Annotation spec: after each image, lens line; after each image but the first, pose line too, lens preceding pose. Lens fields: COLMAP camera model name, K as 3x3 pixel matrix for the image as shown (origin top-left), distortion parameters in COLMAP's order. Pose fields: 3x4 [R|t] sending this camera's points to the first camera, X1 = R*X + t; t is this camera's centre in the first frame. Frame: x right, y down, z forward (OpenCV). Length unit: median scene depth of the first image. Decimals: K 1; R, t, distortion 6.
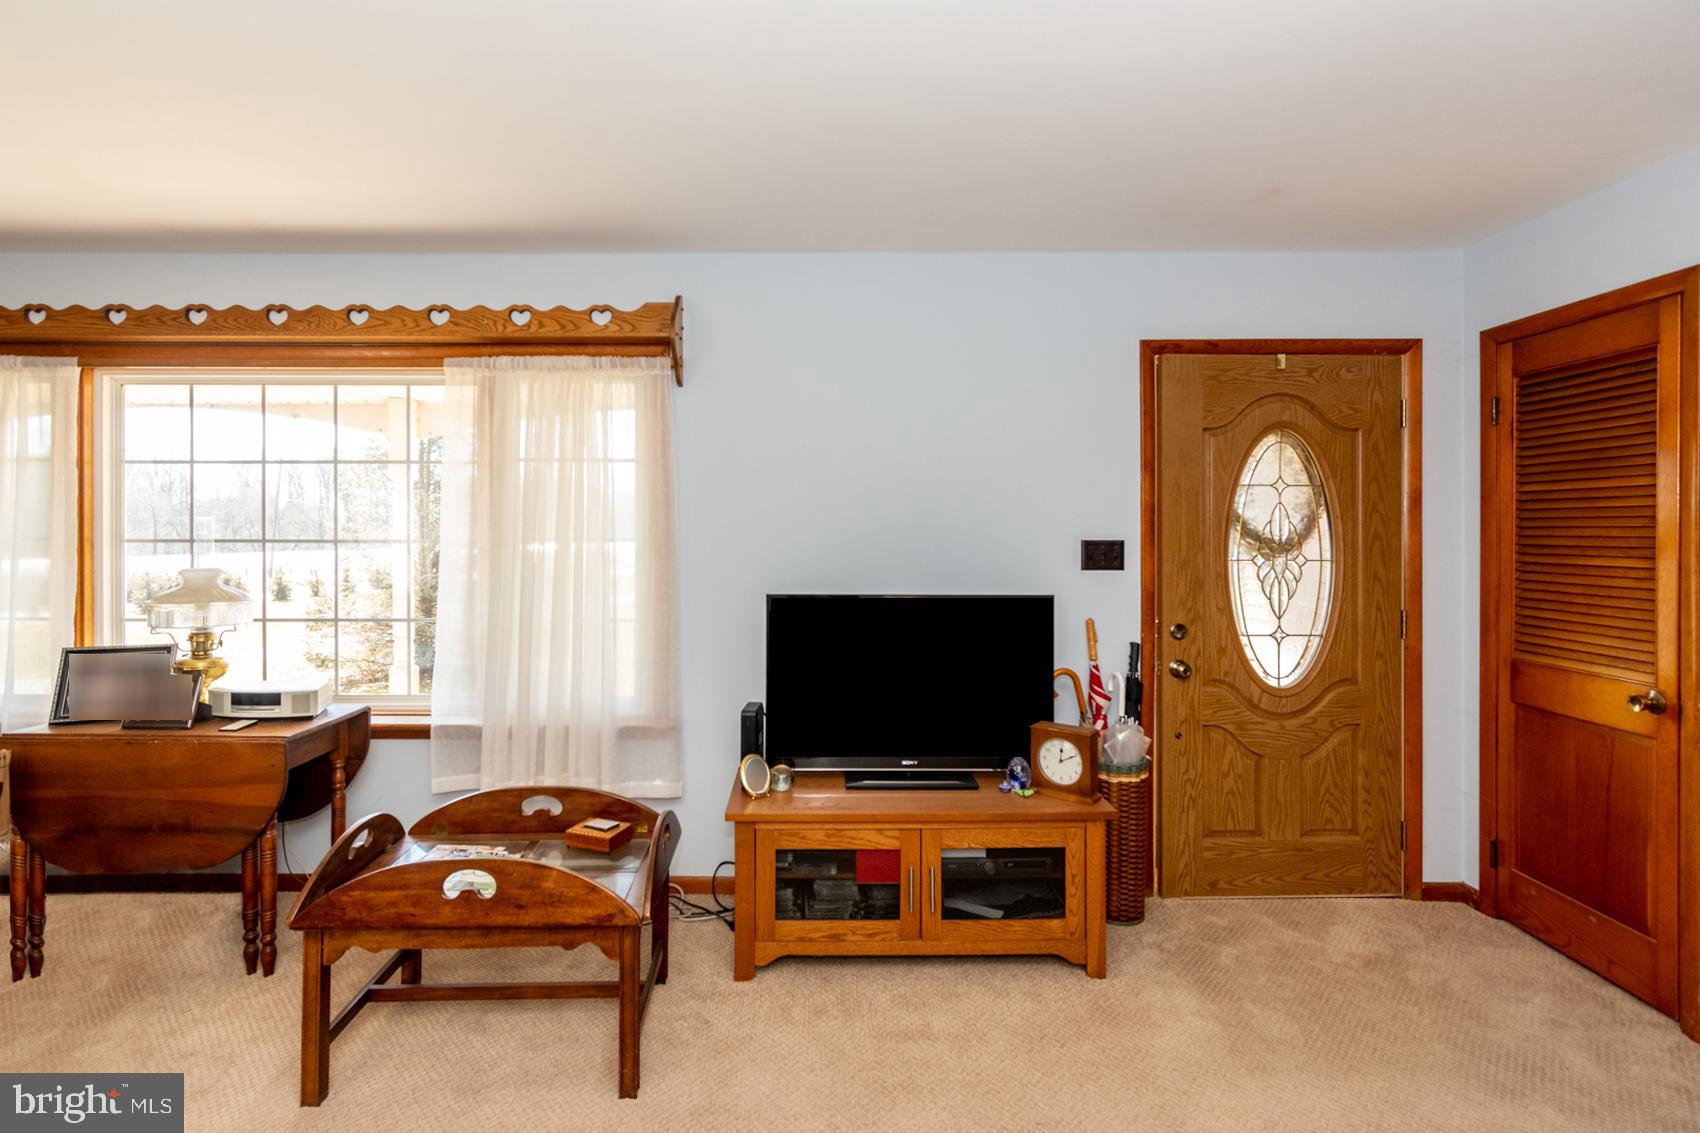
lens RADIAL K [[742.7, 0, 855.1], [0, 742.7, 555.2], [0, 0, 1]] dist [0.001872, -0.000191]
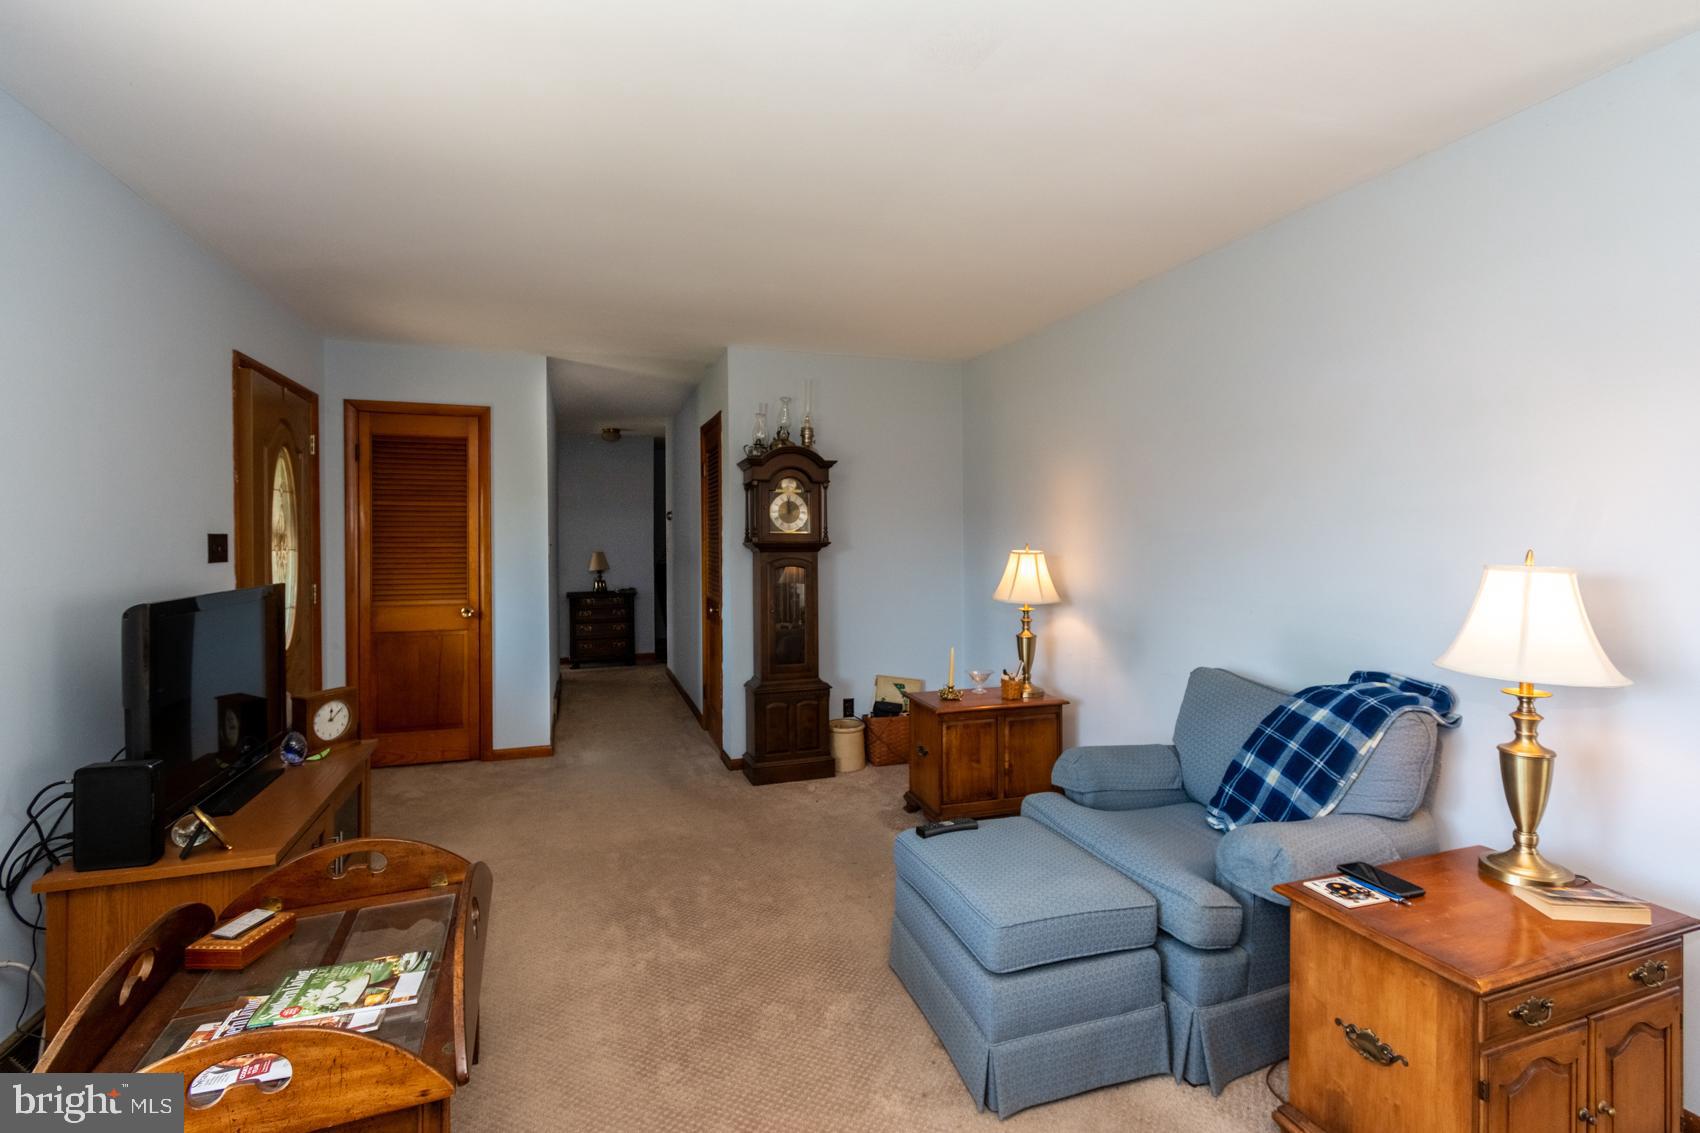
lens RADIAL K [[742.7, 0, 855.1], [0, 742.7, 555.2], [0, 0, 1]] dist [0.001872, -0.000191]
pose [[-0.340946, -0.028426, 0.939653, -1.037494], [0.027233, 0.998825, 0.040097, -0.010442], [-0.939688, 0.039260, -0.339771, 0.568162]]
